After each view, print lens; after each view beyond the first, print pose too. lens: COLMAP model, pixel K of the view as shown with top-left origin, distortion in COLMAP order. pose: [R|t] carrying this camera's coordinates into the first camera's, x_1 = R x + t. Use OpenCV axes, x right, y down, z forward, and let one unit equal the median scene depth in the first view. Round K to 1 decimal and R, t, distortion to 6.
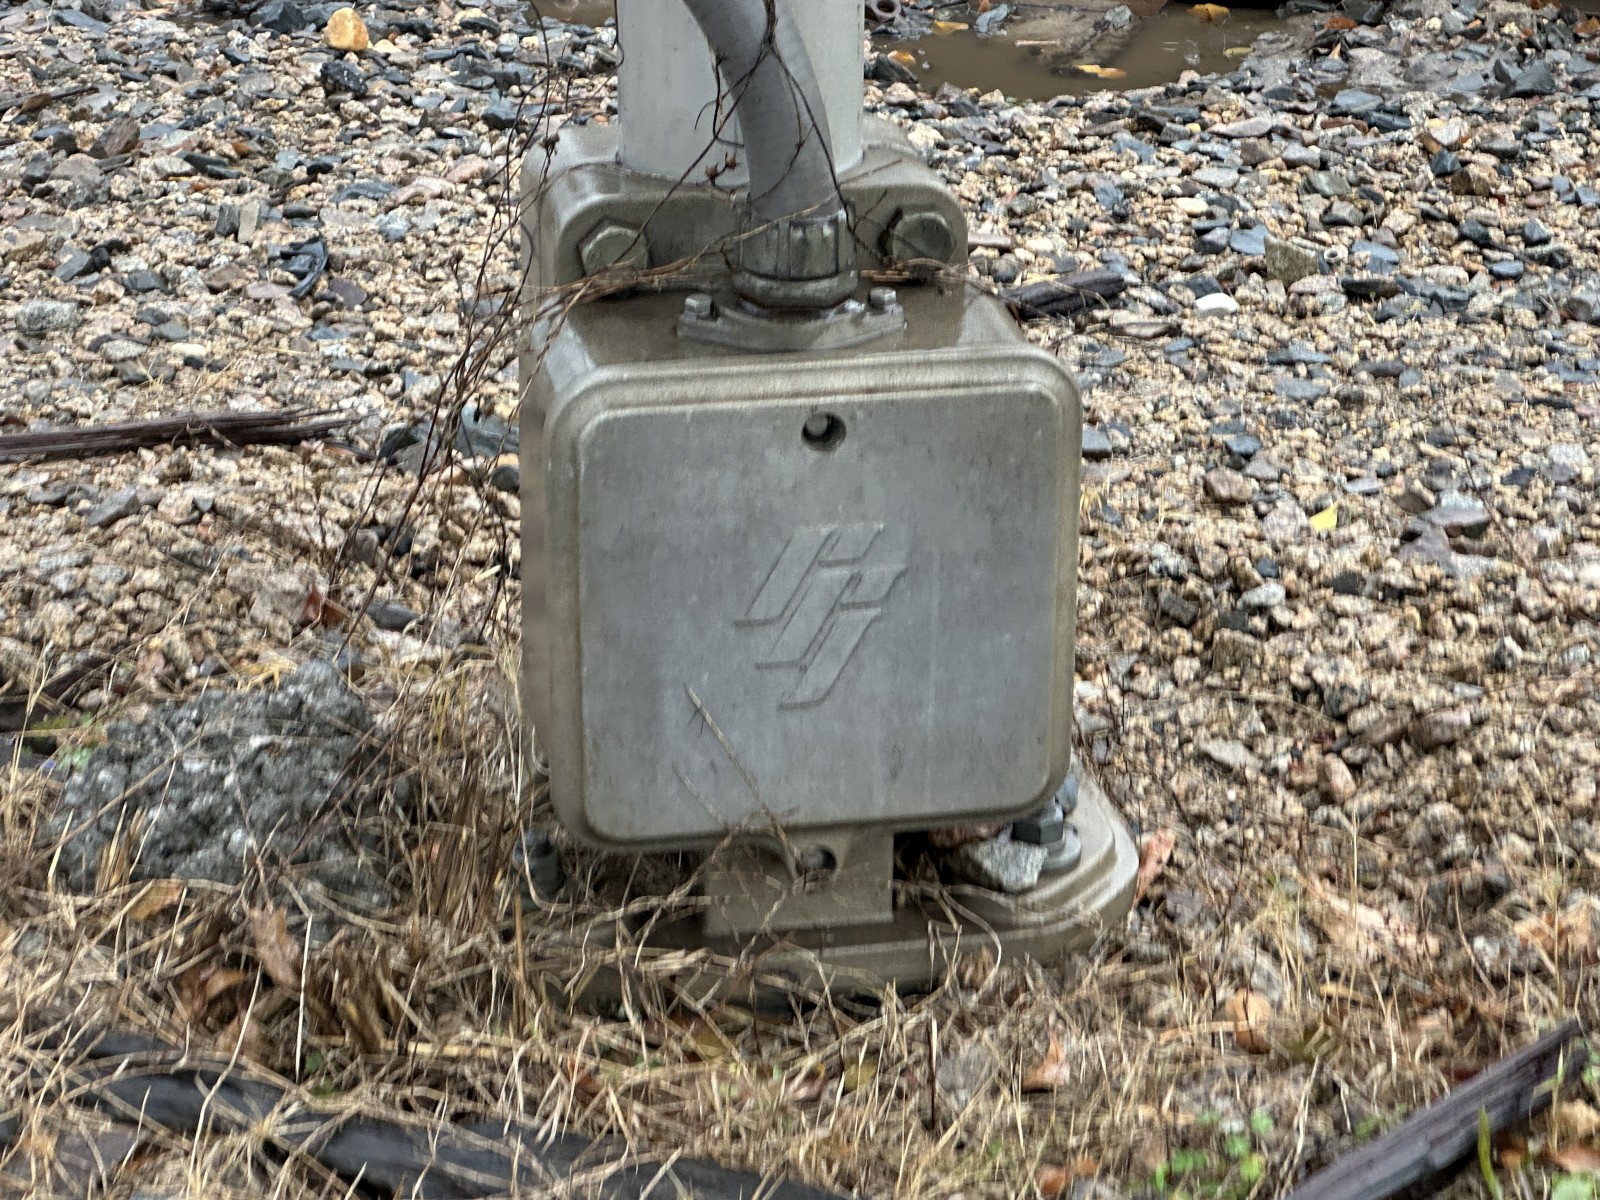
lens RADIAL K [[3909.0, 0, 759.9], [0, 3909.0, 600.6], [0, 0, 1]] dist [0.149841, 0.861913]
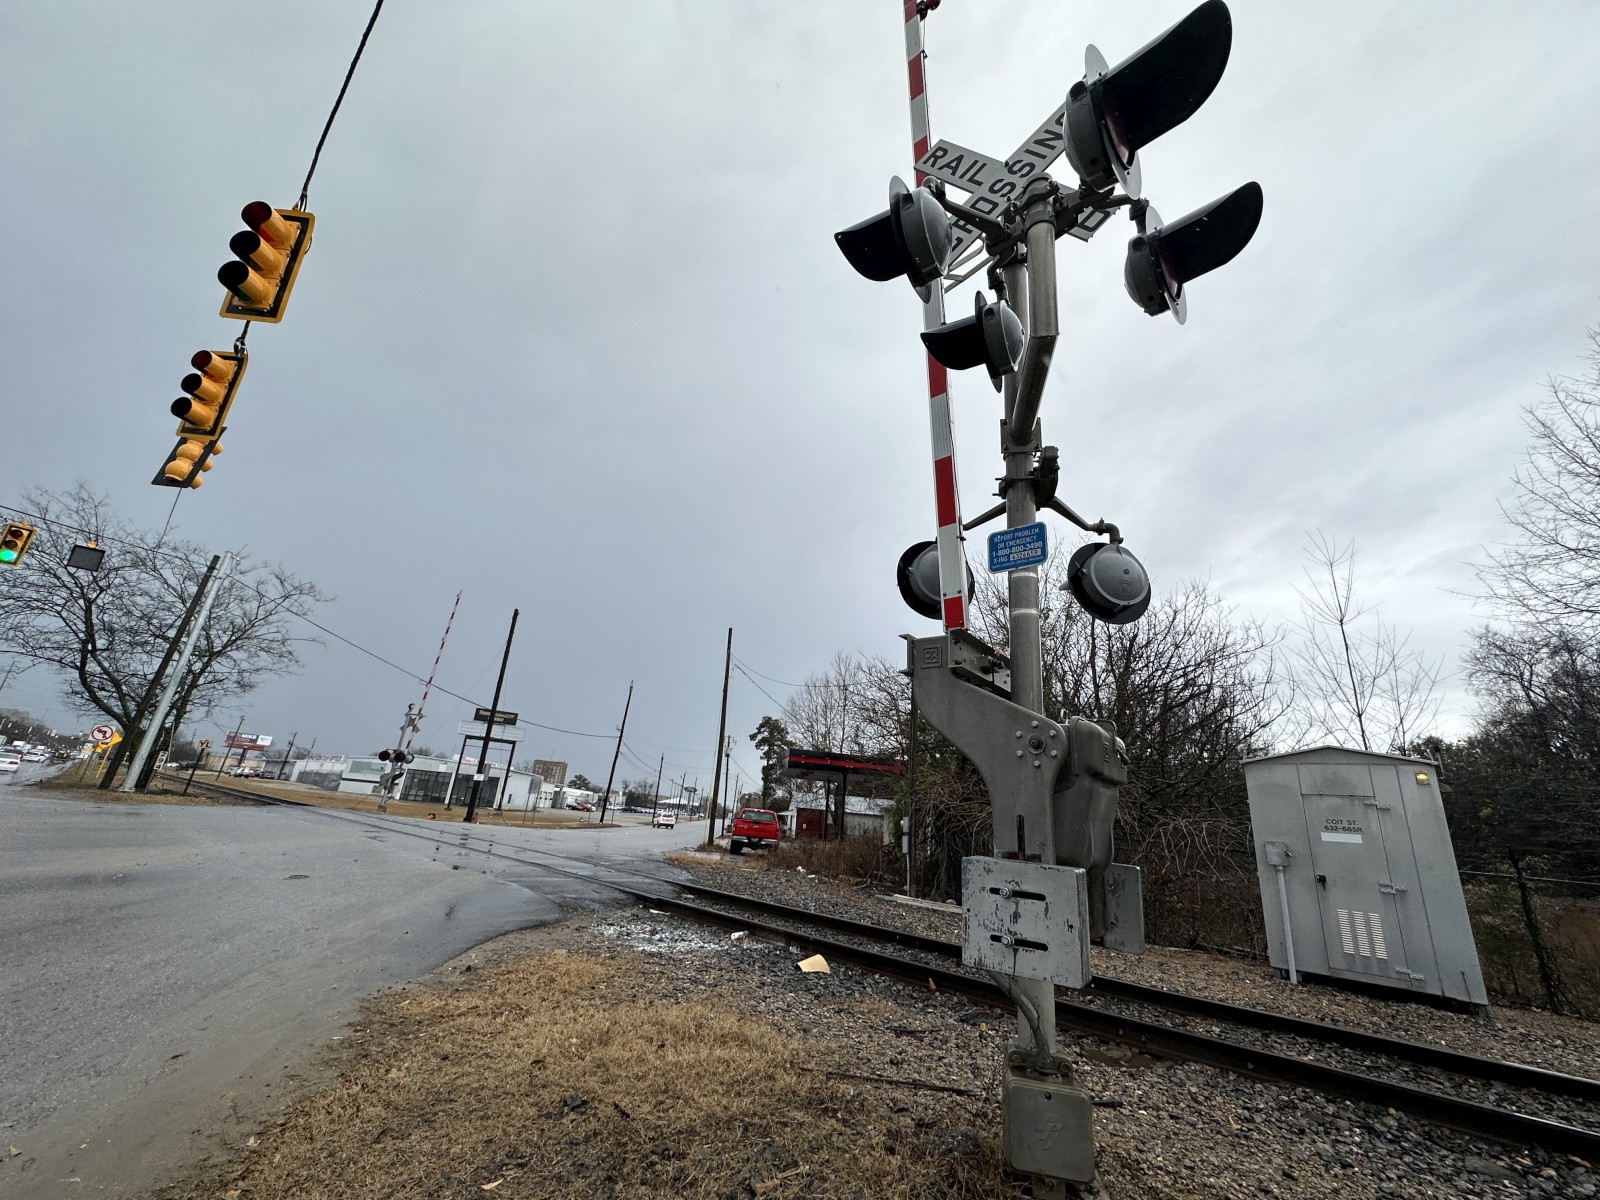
lens RADIAL K [[646.4, 0, 799.1], [0, 646.4, 601.9], [0, 0, 1]] dist [0.000314, 0.000341]
pose [[0.926675, -0.045410, -0.373111, 0.050542], [-0.215424, 0.749285, -0.626230, 0.075193], [0.308004, 0.660689, 0.684561, -0.312252]]
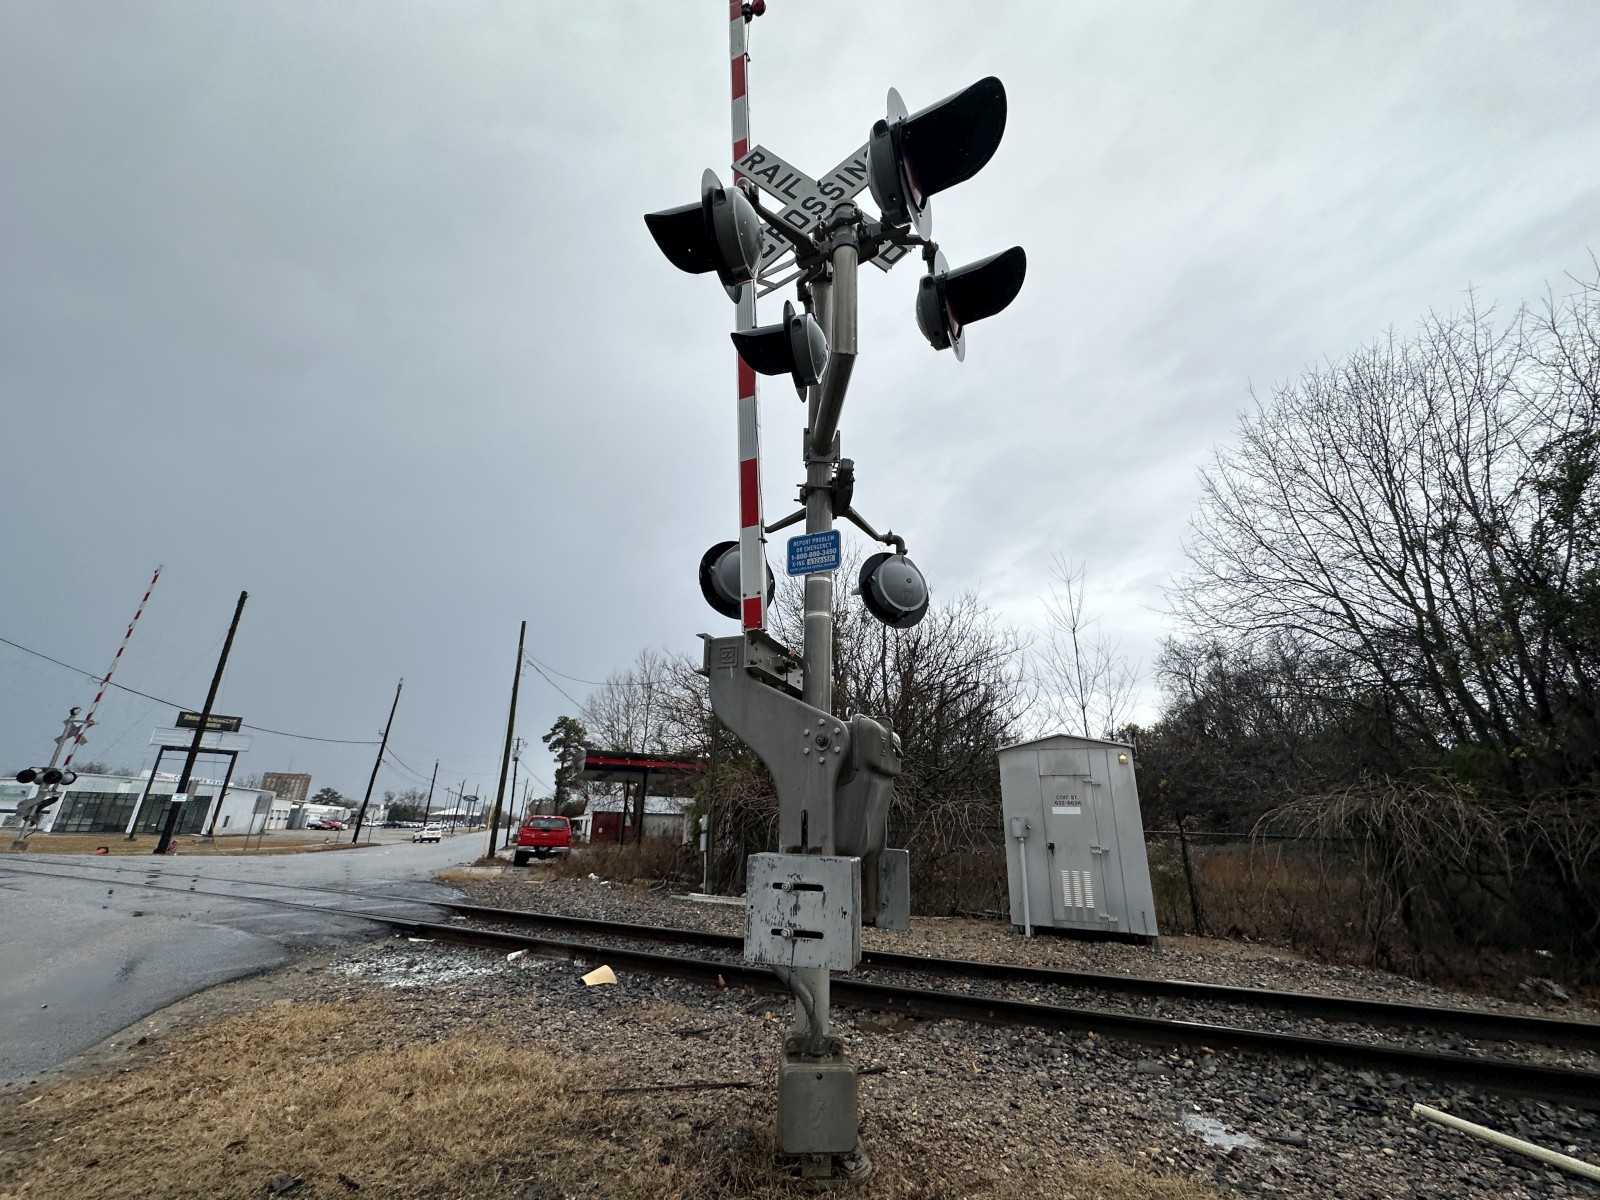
lens RADIAL K [[646.0, 0, 803.1], [0, 646.0, 602.3], [0, 0, 1]] dist [0.000538, 0.000377]
pose [[0.996454, -0.008607, -0.083704, 0.064000], [-0.049240, 0.747005, -0.662993, 0.063840], [0.068233, 0.664763, 0.743932, -0.301765]]
